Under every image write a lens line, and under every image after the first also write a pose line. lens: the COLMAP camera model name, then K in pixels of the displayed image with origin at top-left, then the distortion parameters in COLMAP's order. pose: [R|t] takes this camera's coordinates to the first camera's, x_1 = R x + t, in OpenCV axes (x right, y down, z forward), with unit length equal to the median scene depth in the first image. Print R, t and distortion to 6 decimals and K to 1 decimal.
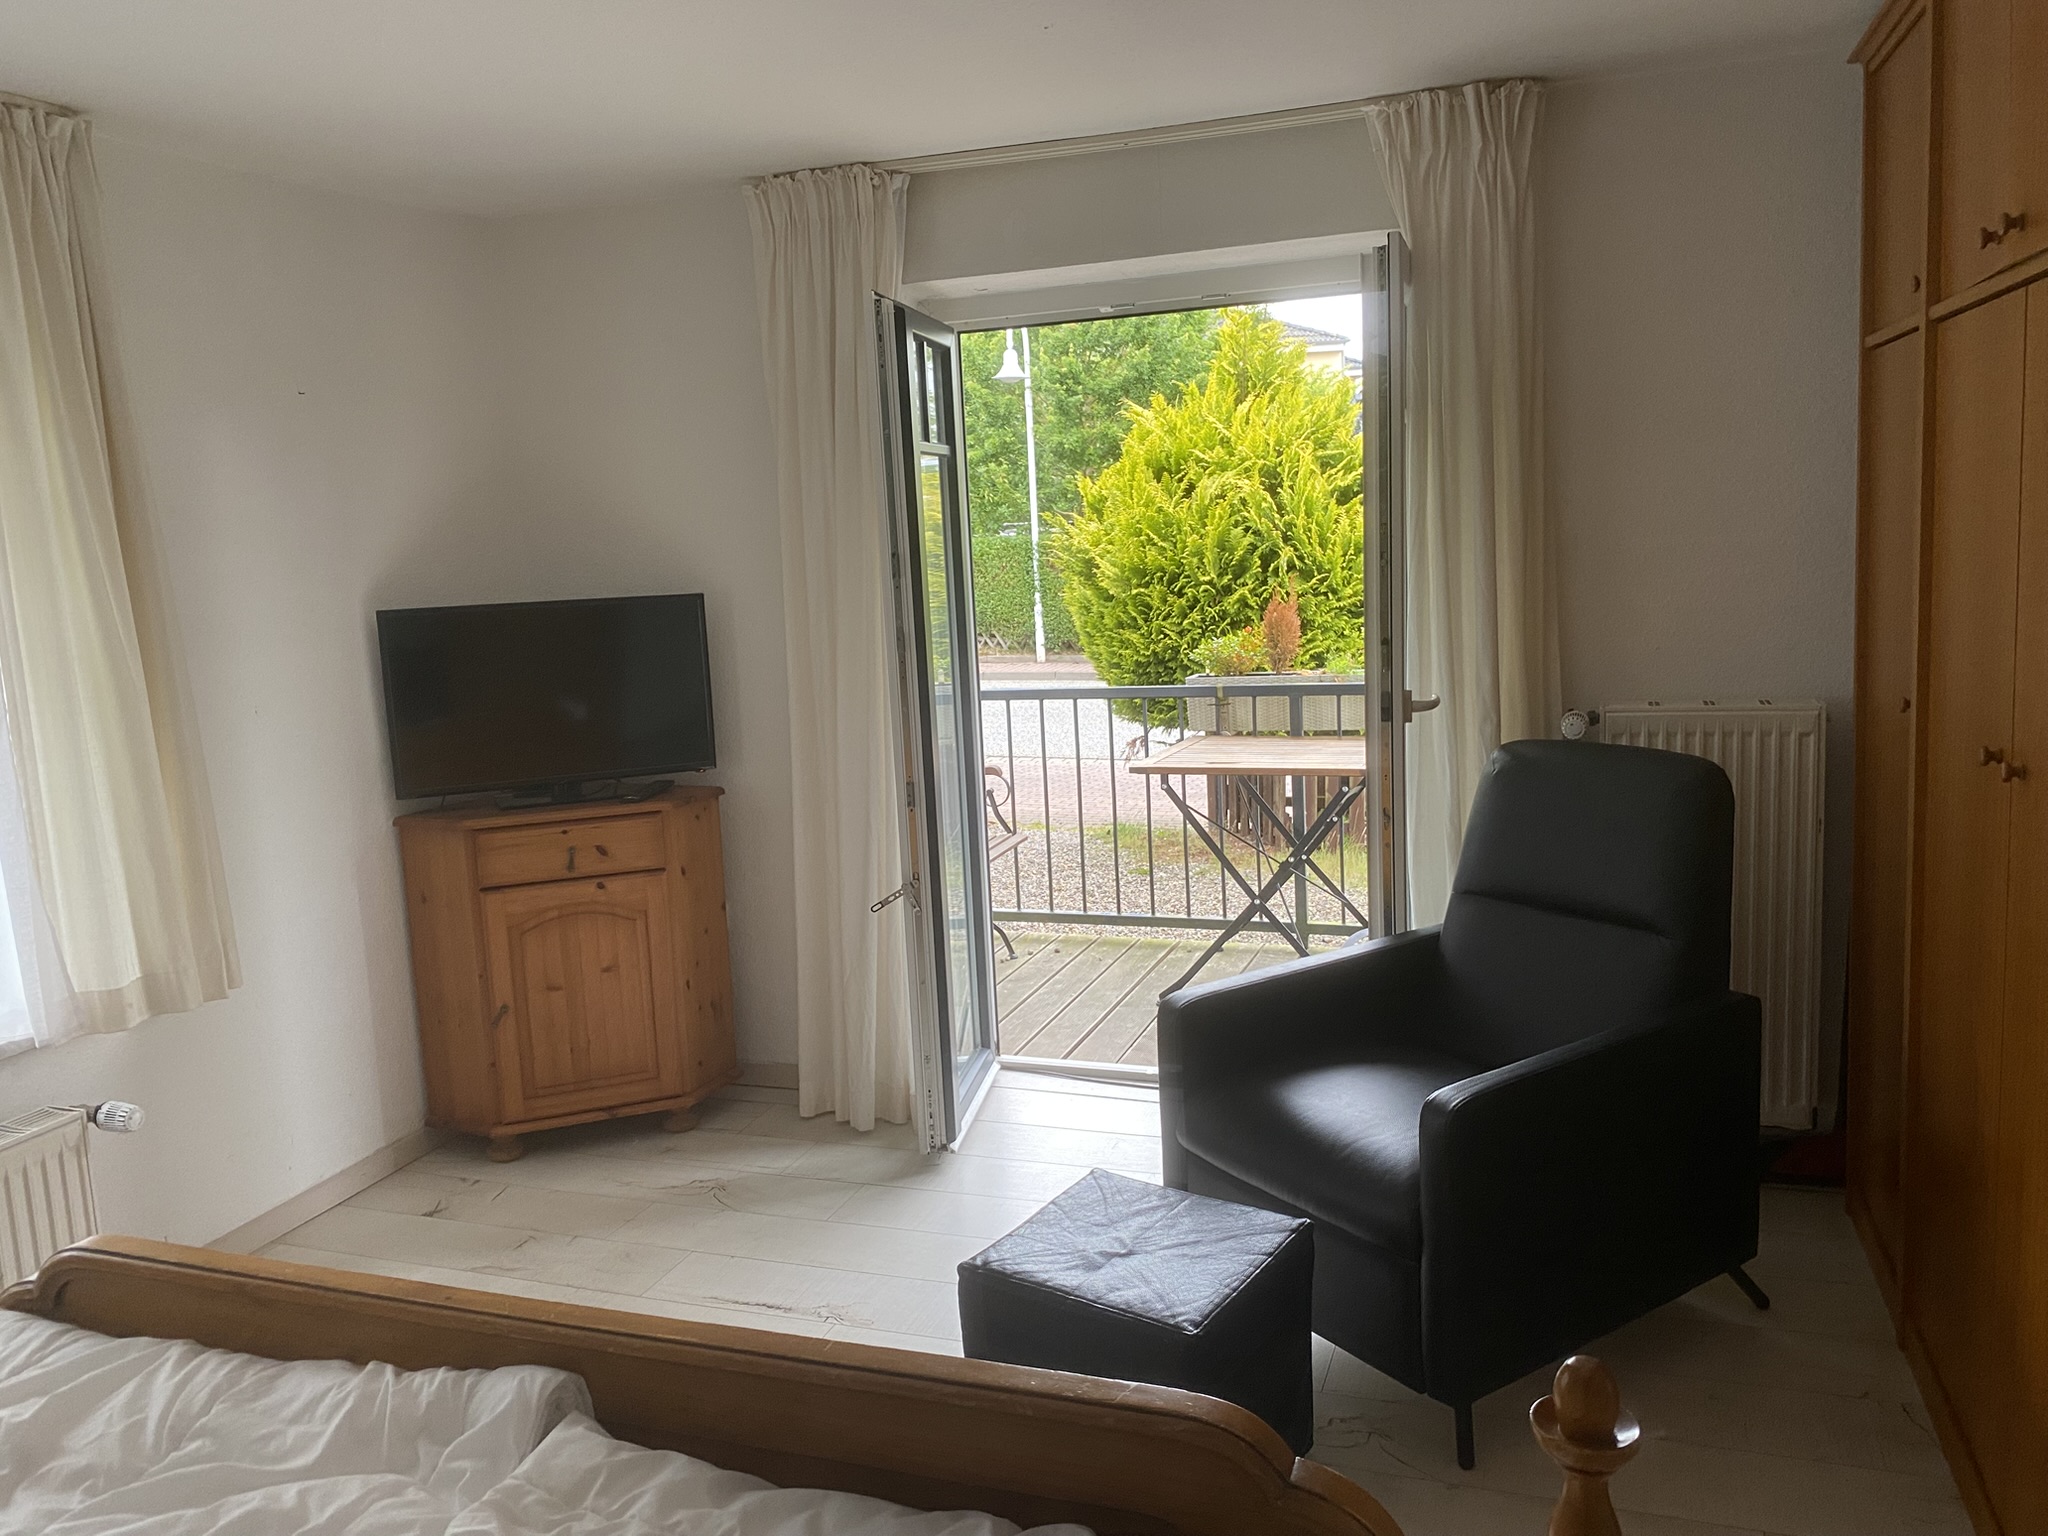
lens RADIAL K [[1554.8, 0, 1018.7], [0, 1554.8, 756.0], [0, 0, 1]] dist [0.041714, -0.041167]
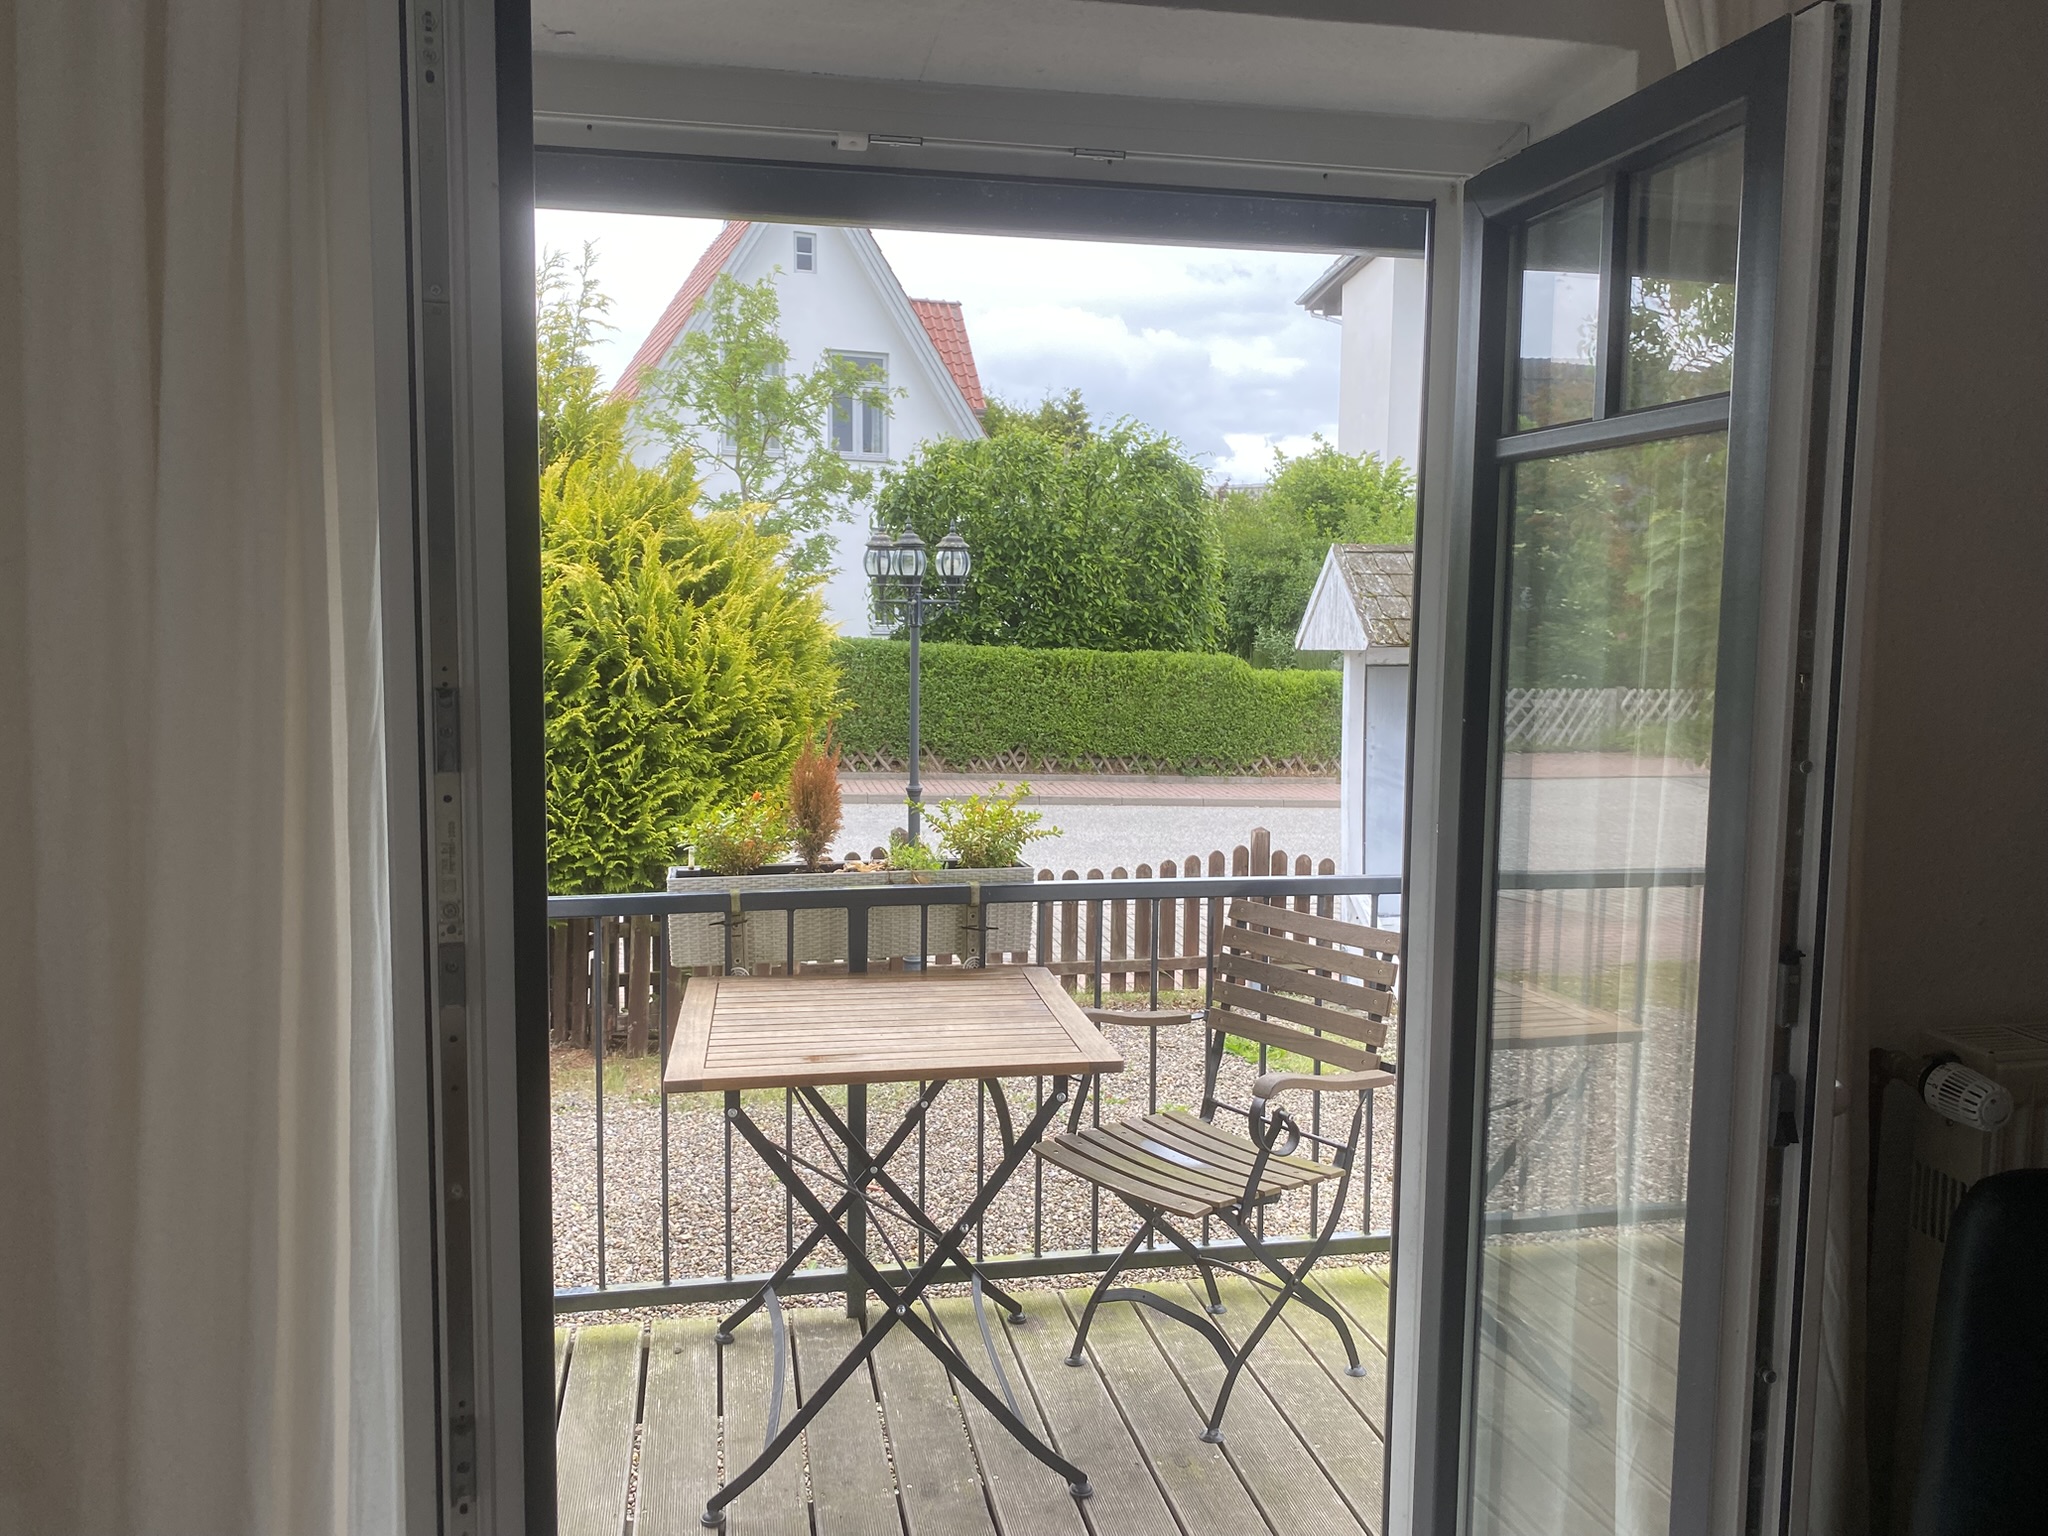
lens RADIAL K [[1554.8, 0, 1038.0], [0, 1554.8, 738.0], [0, 0, 1]] dist [0.041714, -0.041167]
pose [[0.853551, 0.014382, 0.520810, -0.125333], [0.025966, 0.997203, -0.070091, -0.087952], [-0.520361, 0.073350, 0.850790, 0.615003]]
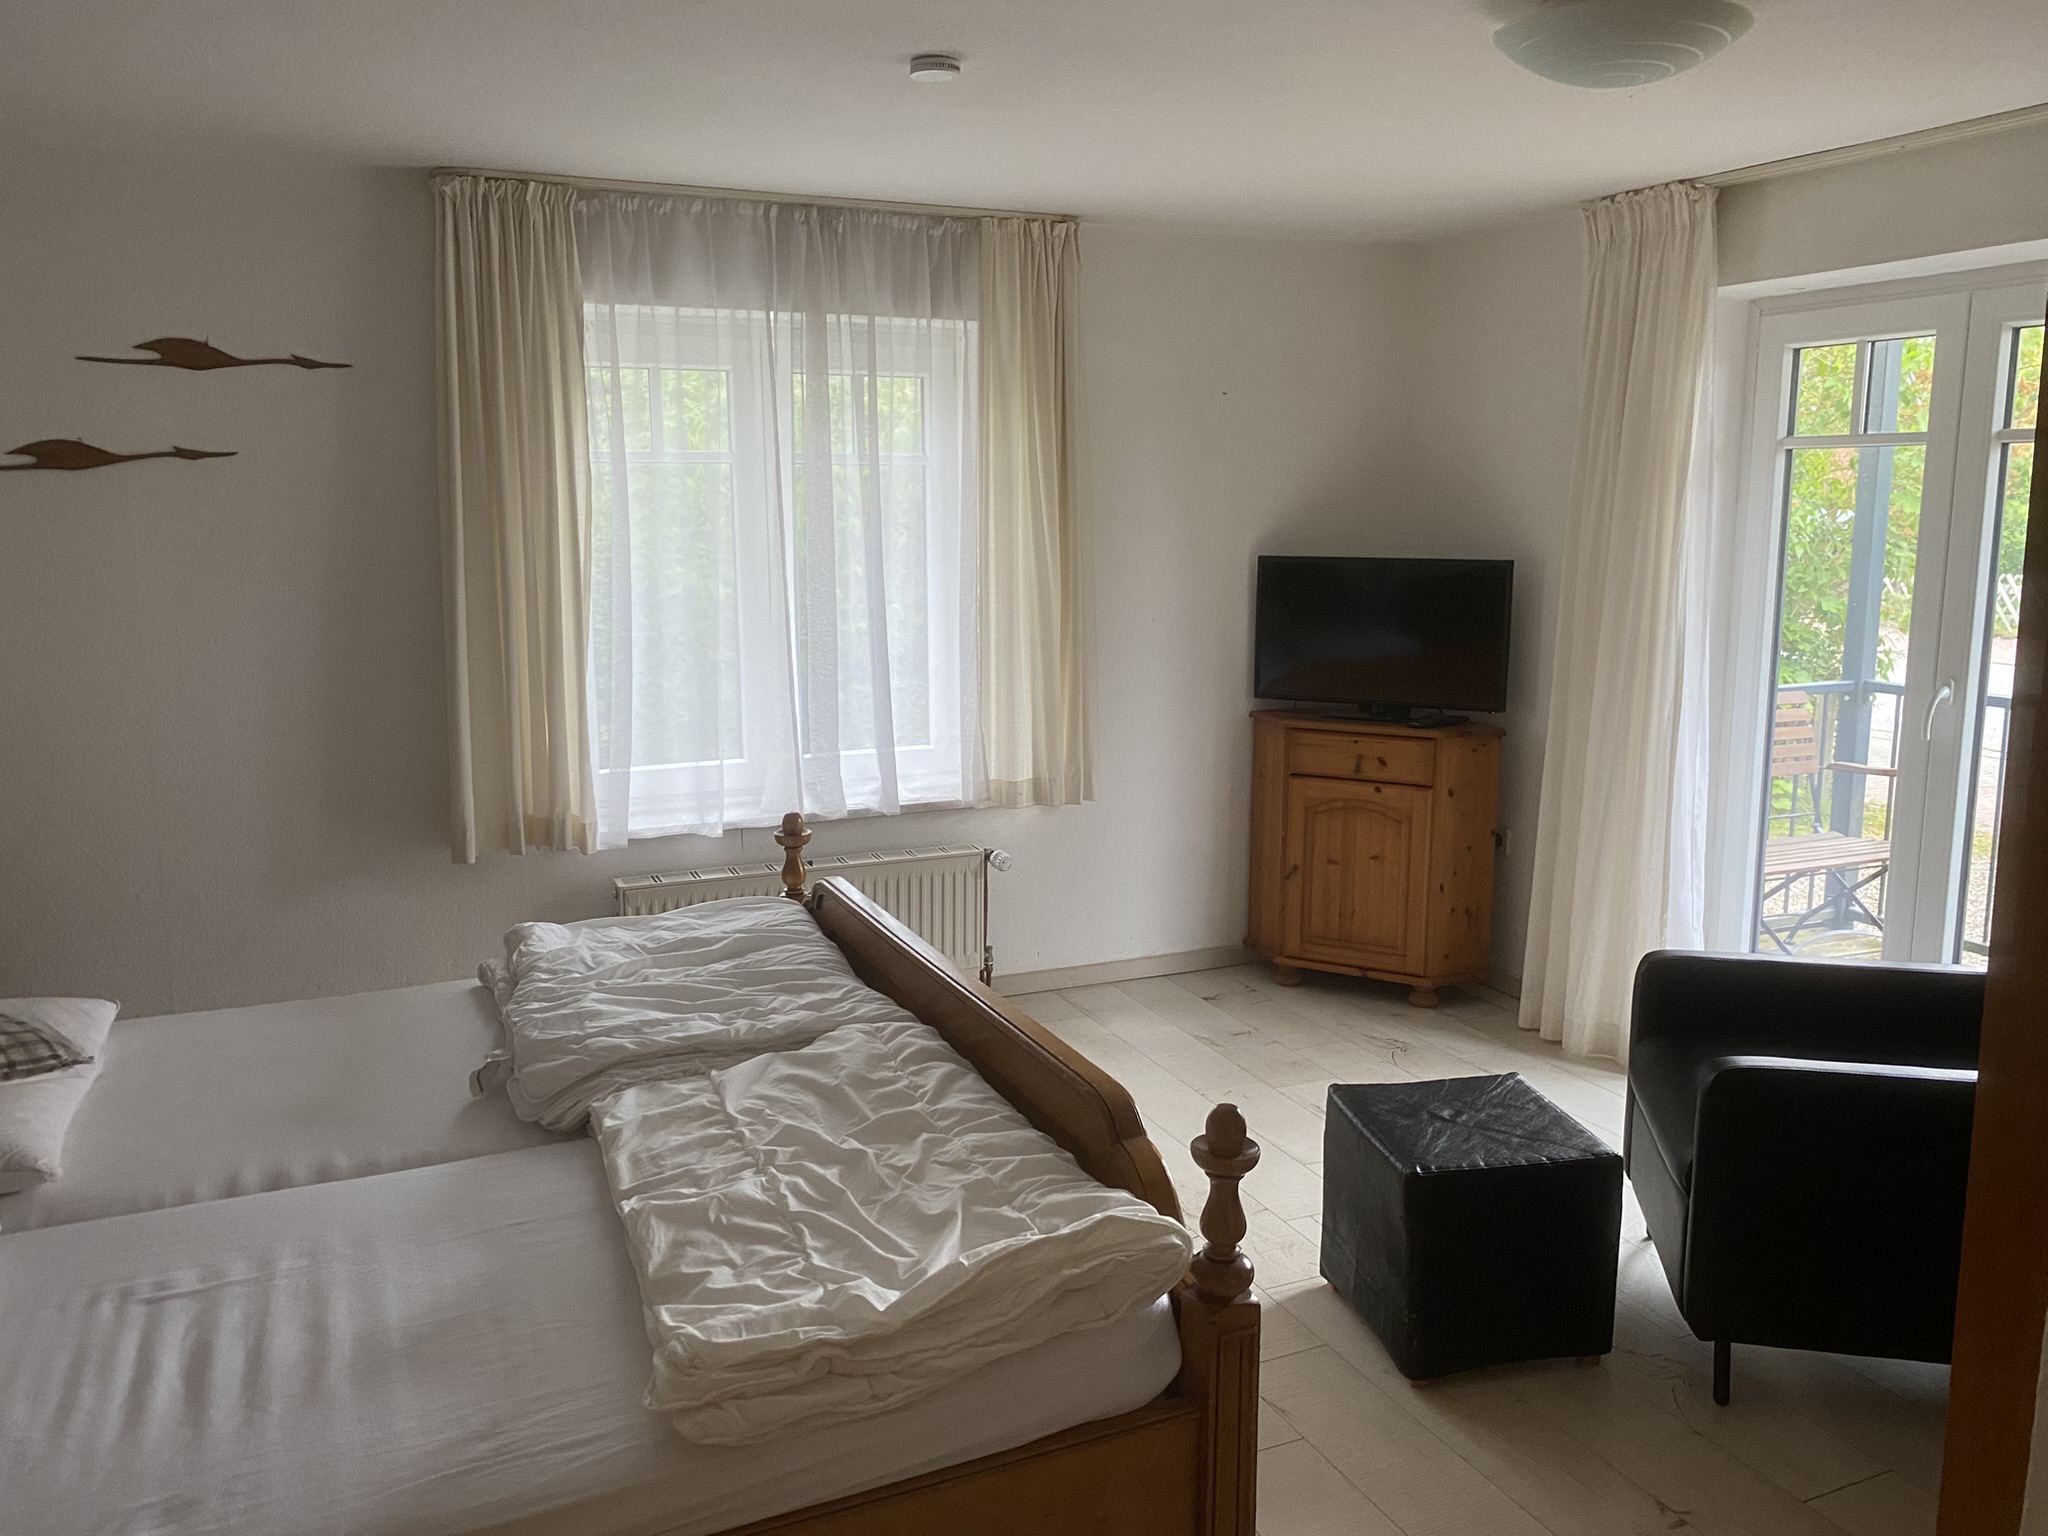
lens RADIAL K [[1554.8, 0, 1028.7], [0, 1554.8, 746.0], [0, 0, 1]] dist [0.041714, -0.041167]
pose [[0.708557, 0.161164, -0.687003, 0.378543], [-0.144724, 0.986064, 0.082056, -0.012450], [0.690653, 0.041284, 0.722007, -0.088153]]
